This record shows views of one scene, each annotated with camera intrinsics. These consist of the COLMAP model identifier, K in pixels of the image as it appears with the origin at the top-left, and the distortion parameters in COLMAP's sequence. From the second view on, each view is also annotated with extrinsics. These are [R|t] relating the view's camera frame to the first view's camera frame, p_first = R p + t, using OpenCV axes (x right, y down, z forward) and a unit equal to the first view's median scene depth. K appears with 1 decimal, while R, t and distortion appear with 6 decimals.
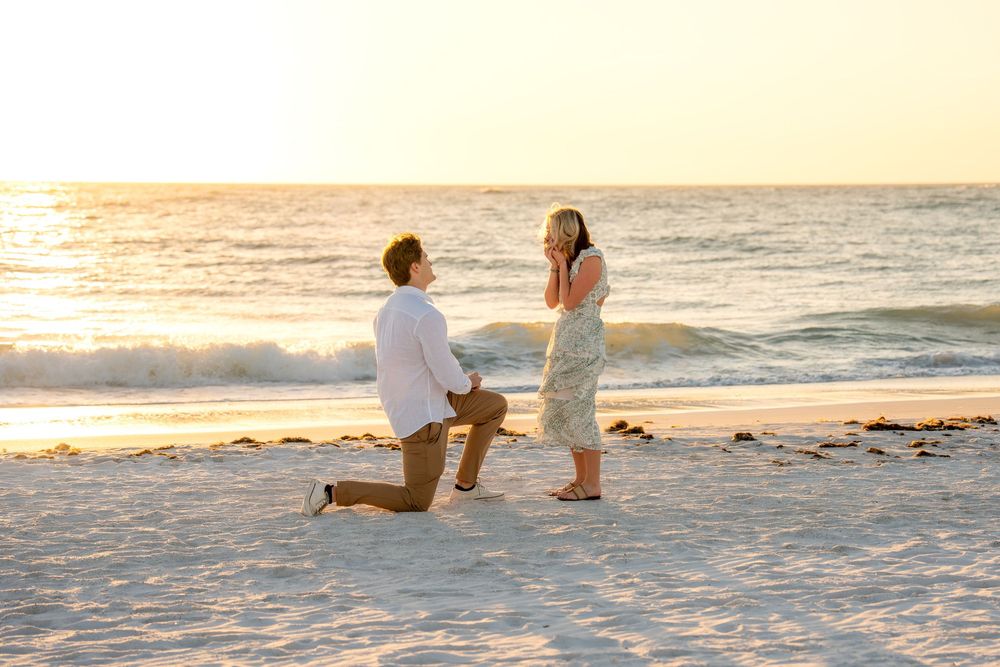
lens RADIAL K [[2048.5, 0, 503.0], [0, 2048.5, 337.8], [0, 0, 1]] dist [0.325065, 0.000000]
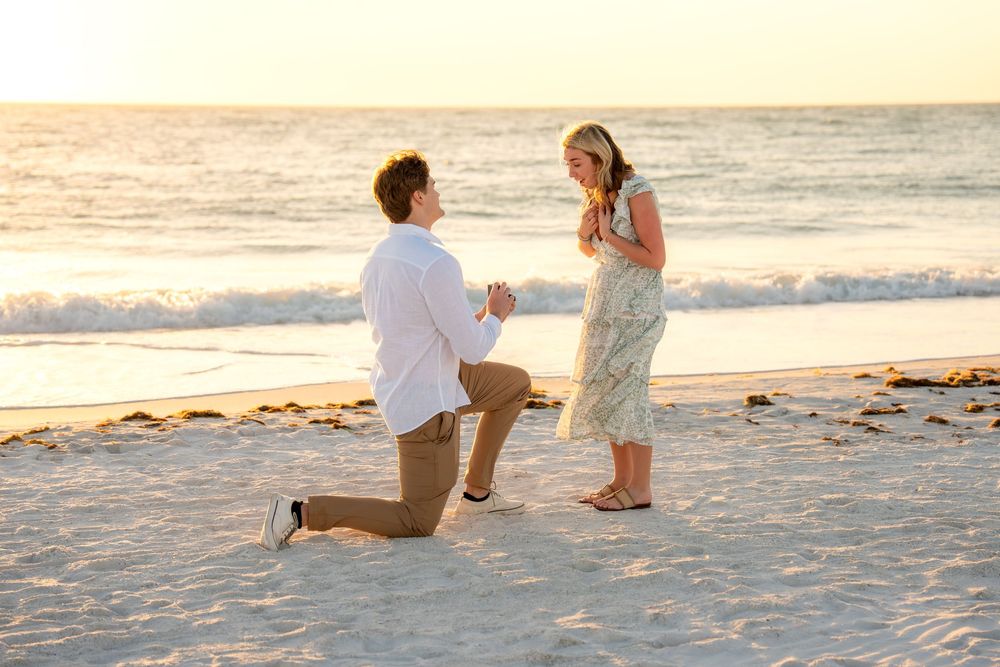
lens RADIAL K [[2048.5, 0, 493.1], [0, 2048.5, 327.9], [0, 0, 1]] dist [0.325065, 0.000000]
pose [[0.996630, -0.009928, 0.081421, -0.070505], [0.007058, 0.999346, 0.035462, -0.013253], [-0.081720, -0.034768, 0.996049, 0.269153]]
